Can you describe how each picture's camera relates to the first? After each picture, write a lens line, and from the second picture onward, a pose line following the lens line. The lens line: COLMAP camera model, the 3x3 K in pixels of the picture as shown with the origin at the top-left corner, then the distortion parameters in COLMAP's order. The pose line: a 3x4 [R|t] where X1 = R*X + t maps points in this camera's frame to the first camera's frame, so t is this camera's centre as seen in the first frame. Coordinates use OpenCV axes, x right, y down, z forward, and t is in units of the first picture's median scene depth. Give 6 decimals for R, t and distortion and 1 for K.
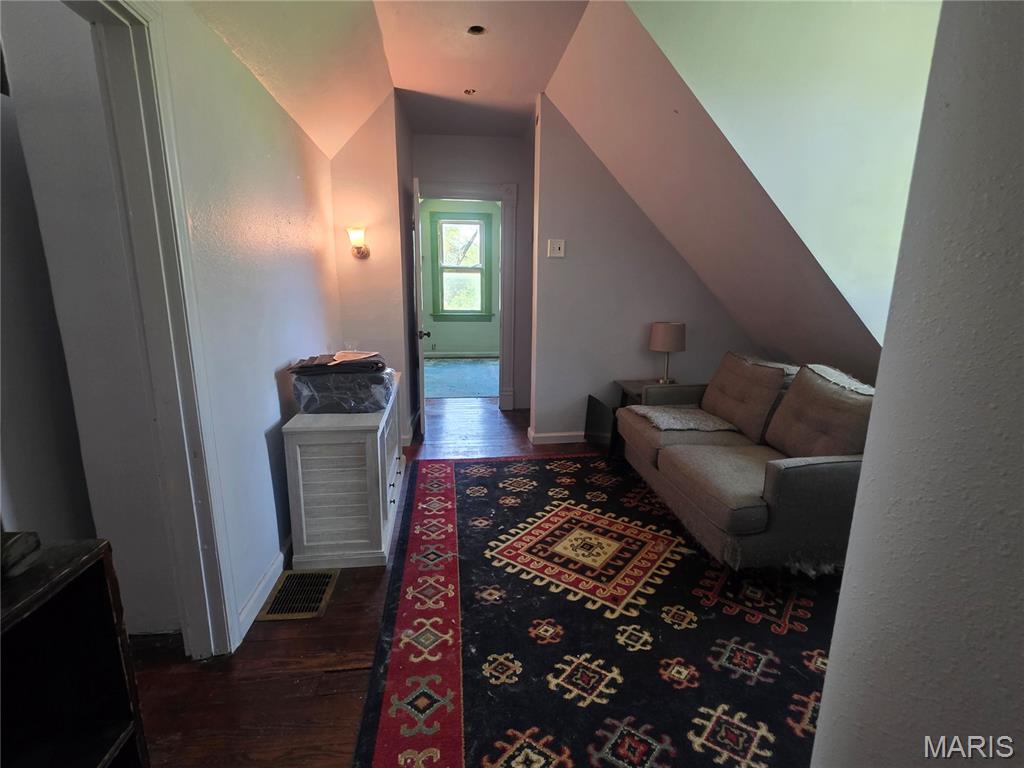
lens RADIAL K [[458.0, 0, 512.6], [0, 458.0, 384.4], [0, 0, 1]] dist [0.002006, 0.000538]
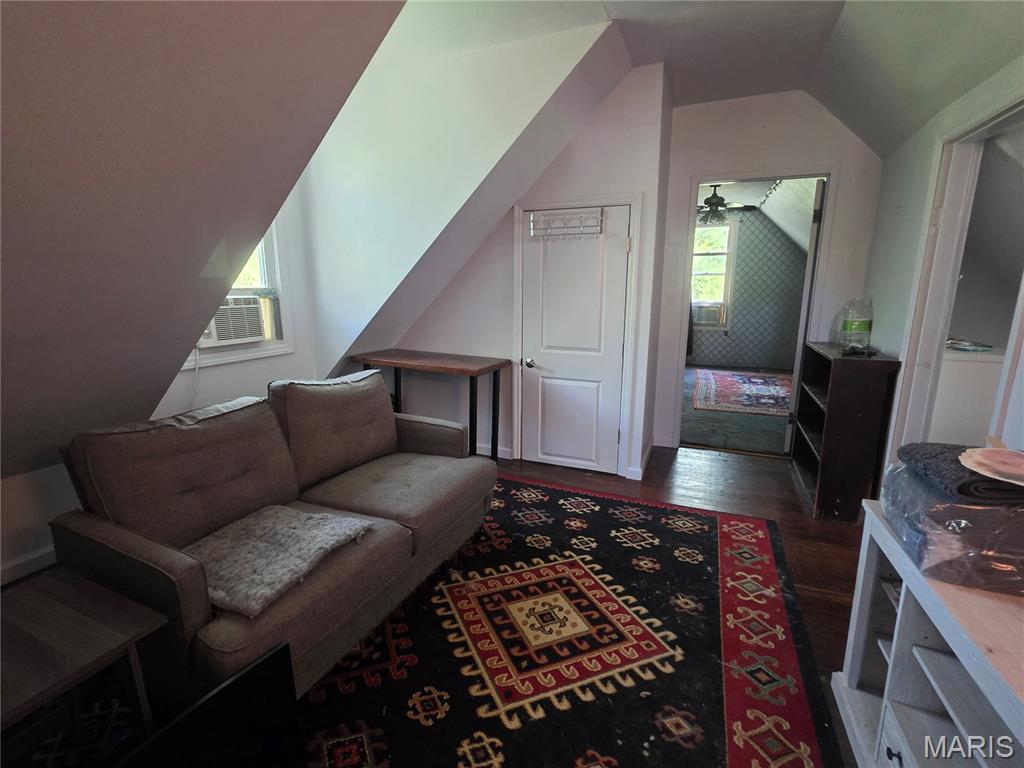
lens RADIAL K [[458.0, 0, 511.9], [0, 458.0, 380.0], [0, 0, 1]] dist [0.002006, 0.000538]
pose [[-0.860296, -0.115412, 0.496558, -0.142593], [0.097692, 0.918663, 0.382772, -0.359722], [-0.500346, 0.377807, -0.779048, 1.585417]]
